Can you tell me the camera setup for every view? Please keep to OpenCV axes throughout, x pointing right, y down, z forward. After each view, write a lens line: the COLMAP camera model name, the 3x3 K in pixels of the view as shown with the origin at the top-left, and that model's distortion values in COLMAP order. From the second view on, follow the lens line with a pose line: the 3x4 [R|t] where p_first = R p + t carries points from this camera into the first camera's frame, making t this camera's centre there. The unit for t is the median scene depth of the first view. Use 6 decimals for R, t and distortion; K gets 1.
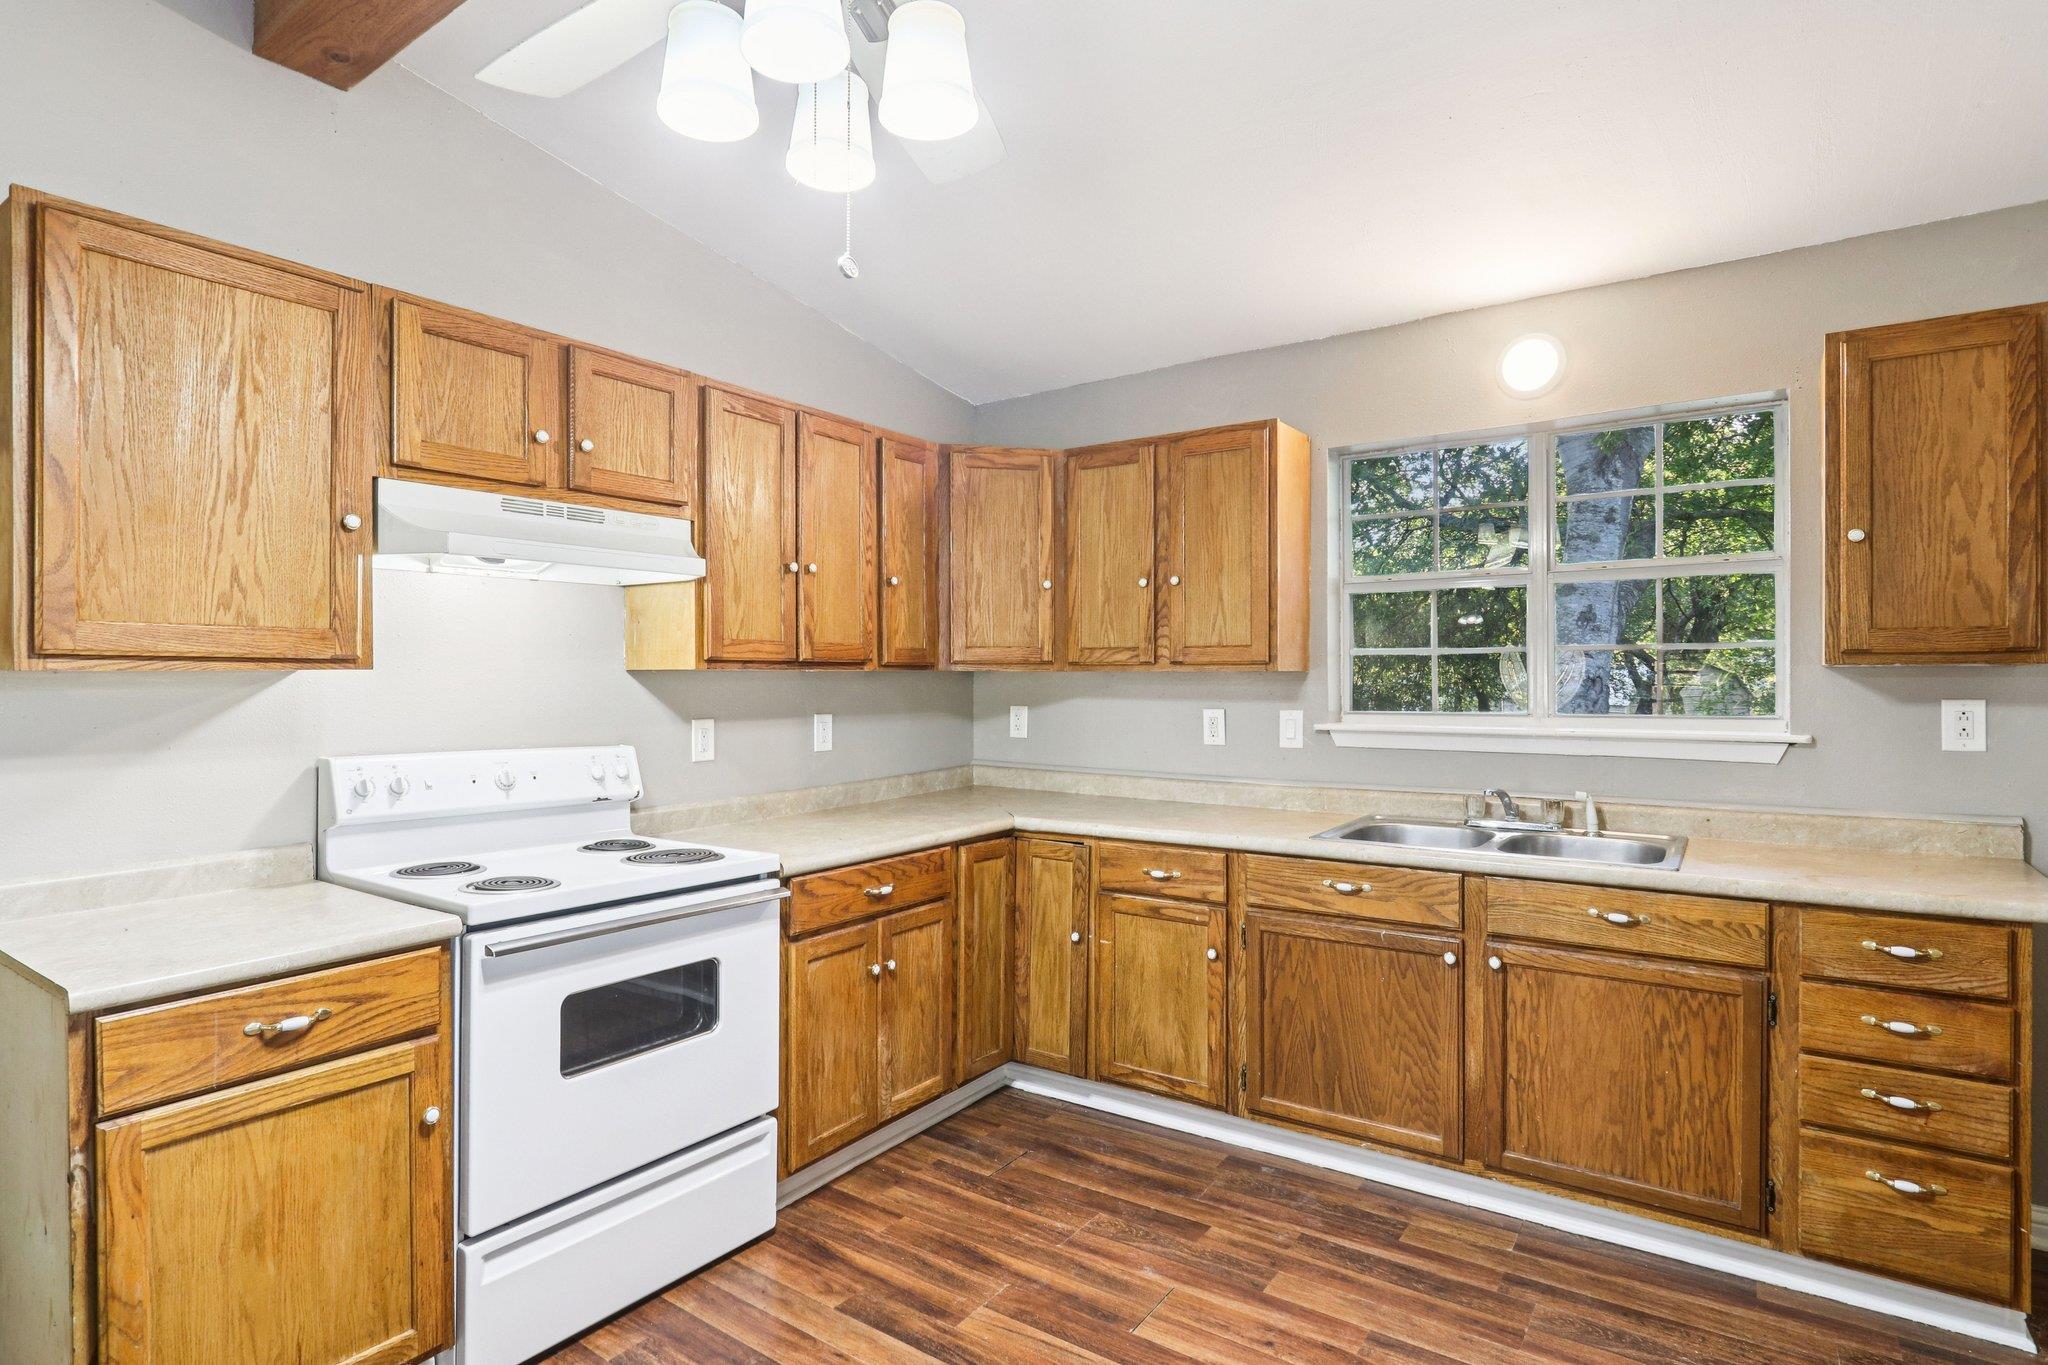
lens RADIAL K [[1071.1, 0, 990.8], [0, 1071.1, 679.3], [0, 0, 1]] dist [-0.001671, 0.000446]
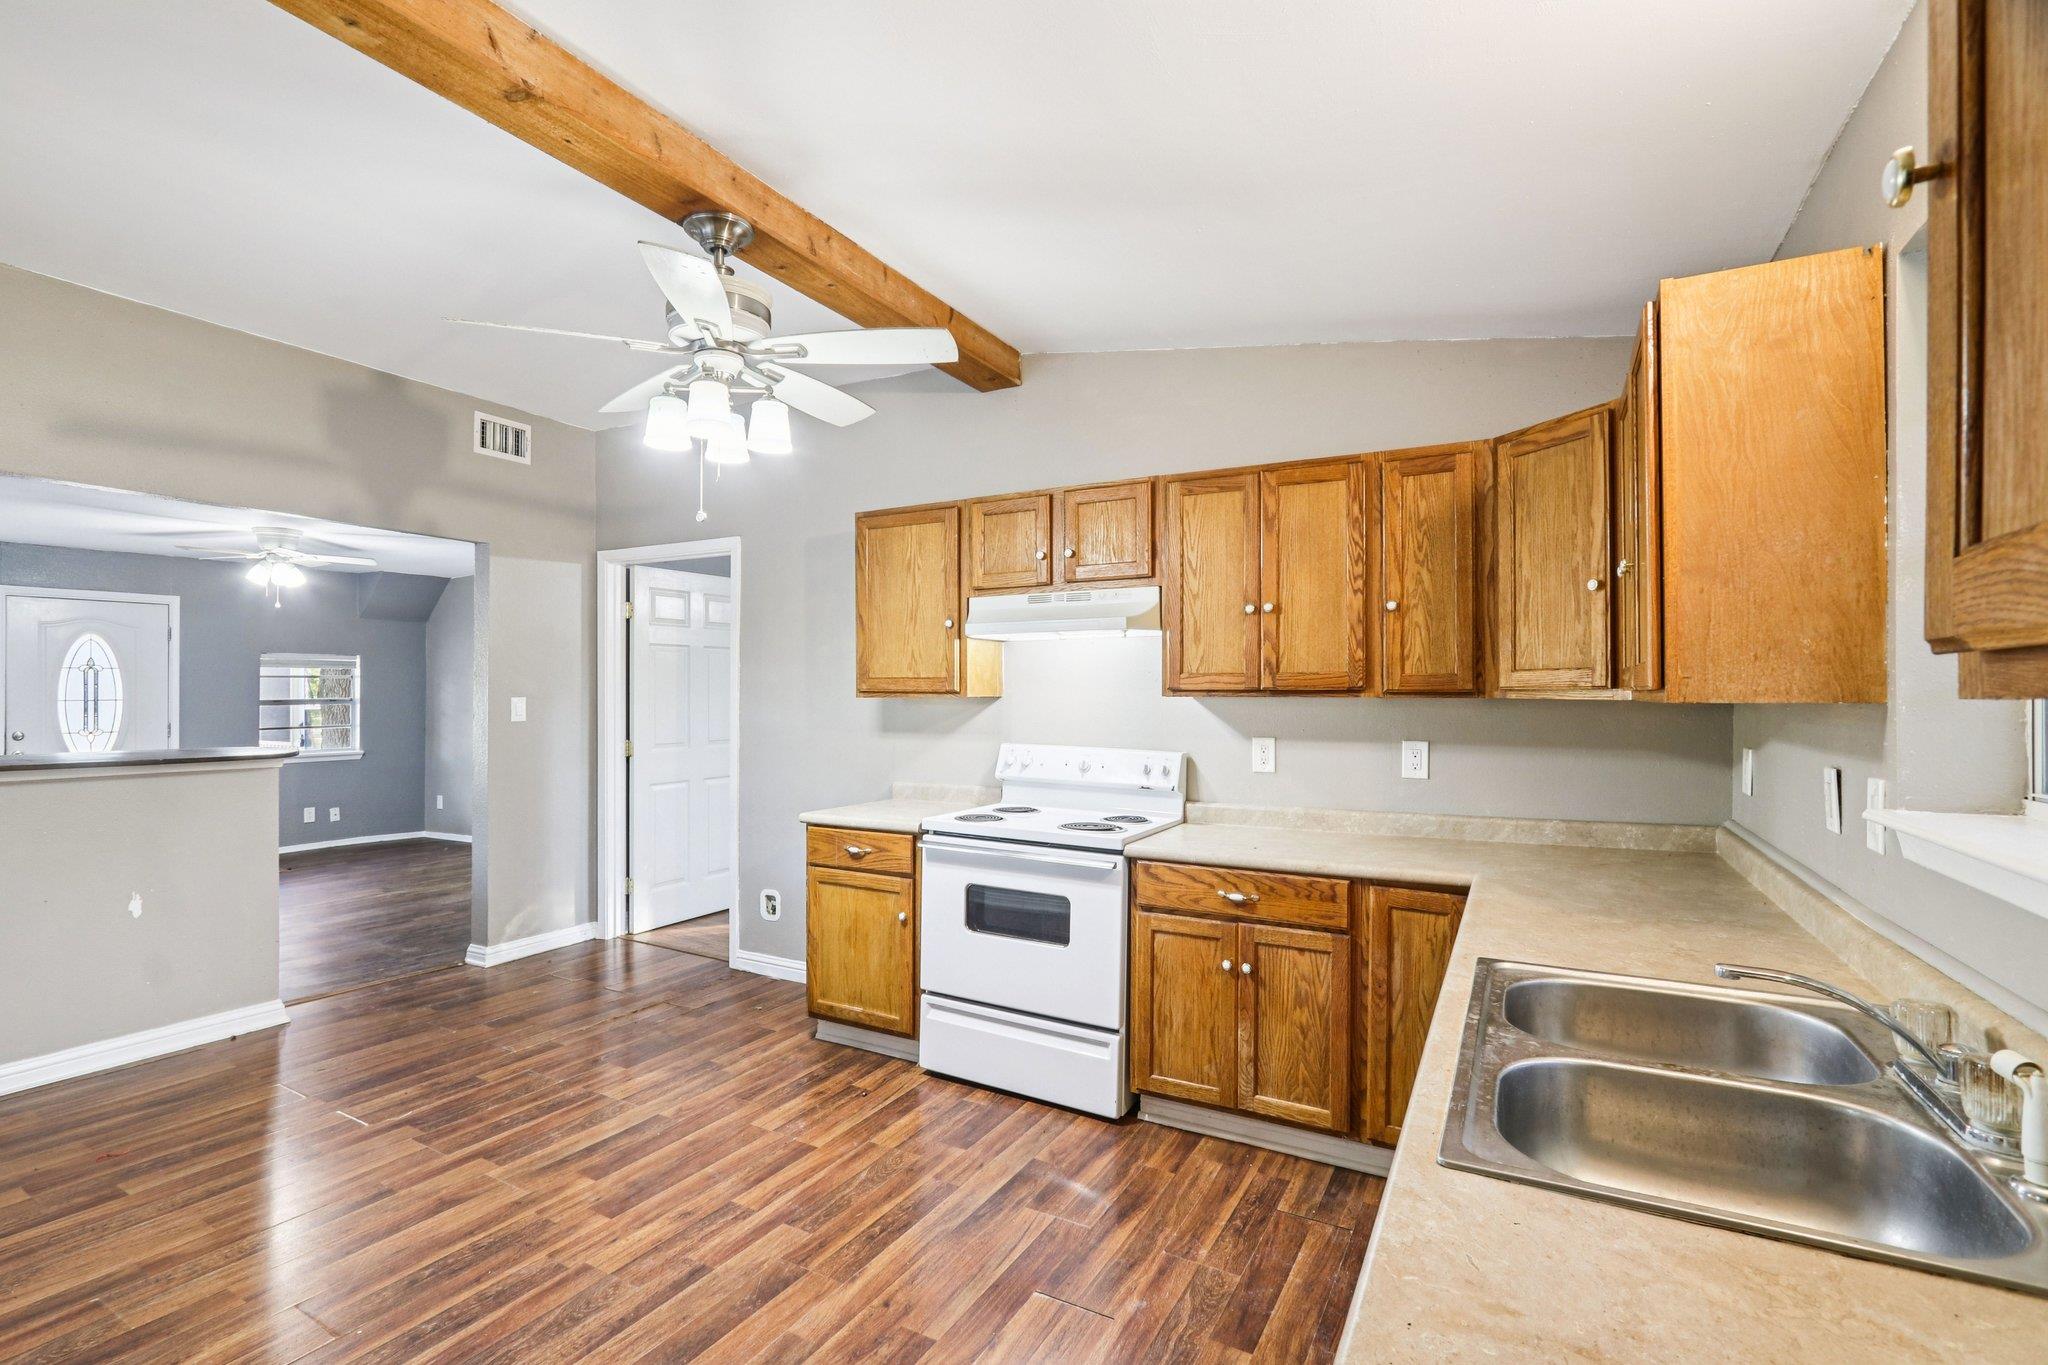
lens RADIAL K [[952.4, 0, 983.2], [0, 952.4, 687.9], [0, 0, 1]] dist [-0.001501, -0.000354]
pose [[0.095737, -0.005501, -0.995392, 0.880927], [-0.007533, 0.999952, -0.006250, -0.011264], [0.995378, 0.008096, 0.095691, 0.664152]]
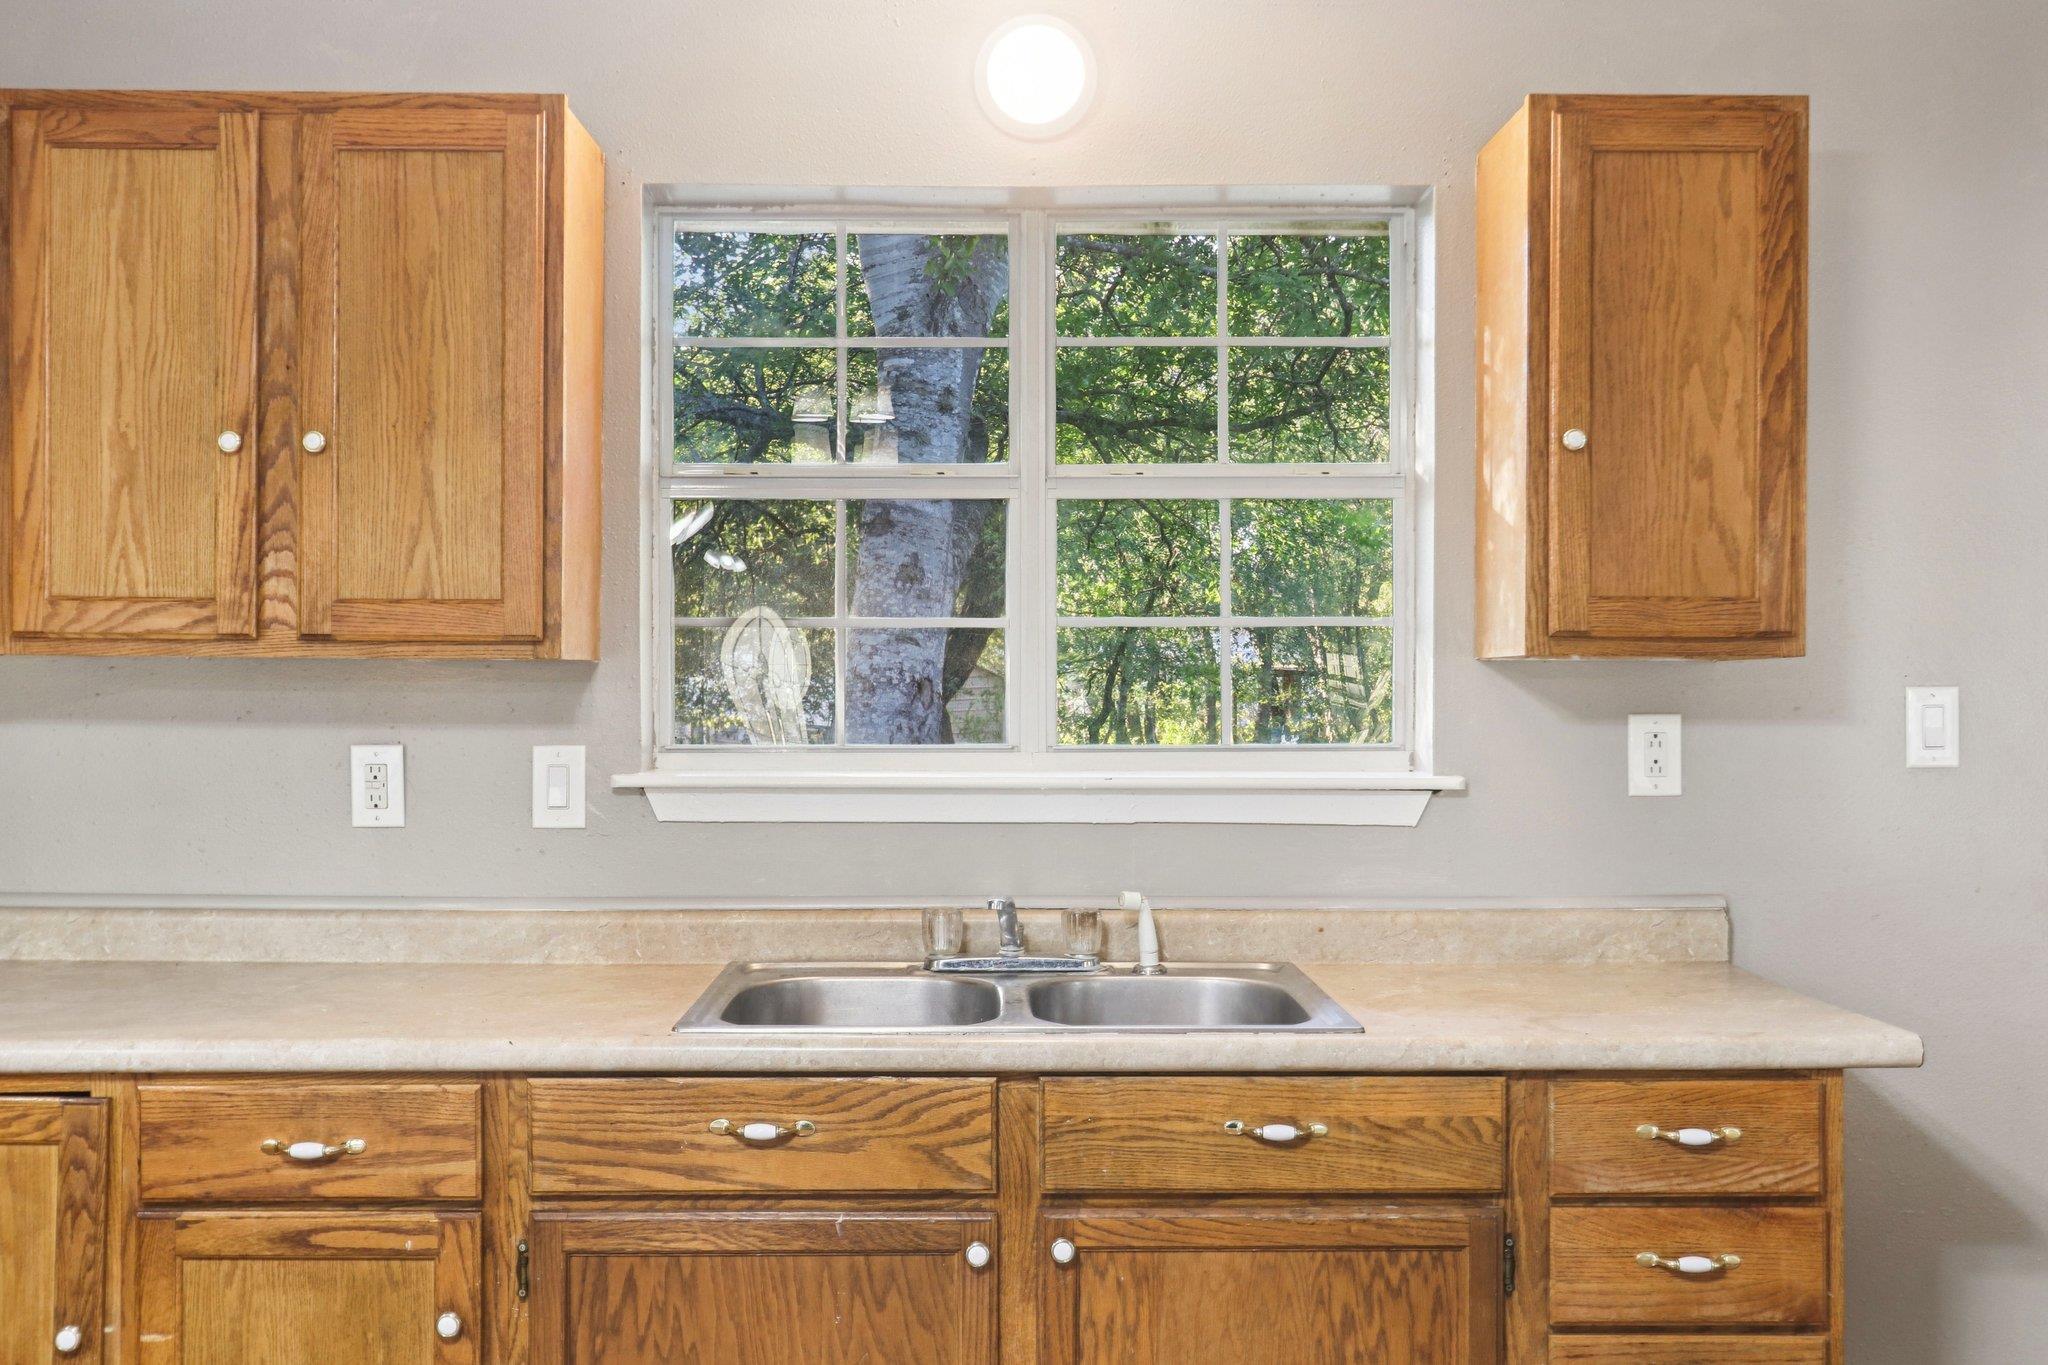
lens RADIAL K [[2026.3, 0, 1024.0], [0, 2026.3, 682.5], [0, 0, 1]] dist [0.004748, 0.025083]
pose [[0.807172, 0.003790, 0.590305, -0.089850], [-0.003705, 0.999992, -0.001354, 0.002982], [-0.590305, -0.001094, 0.807179, 0.231979]]
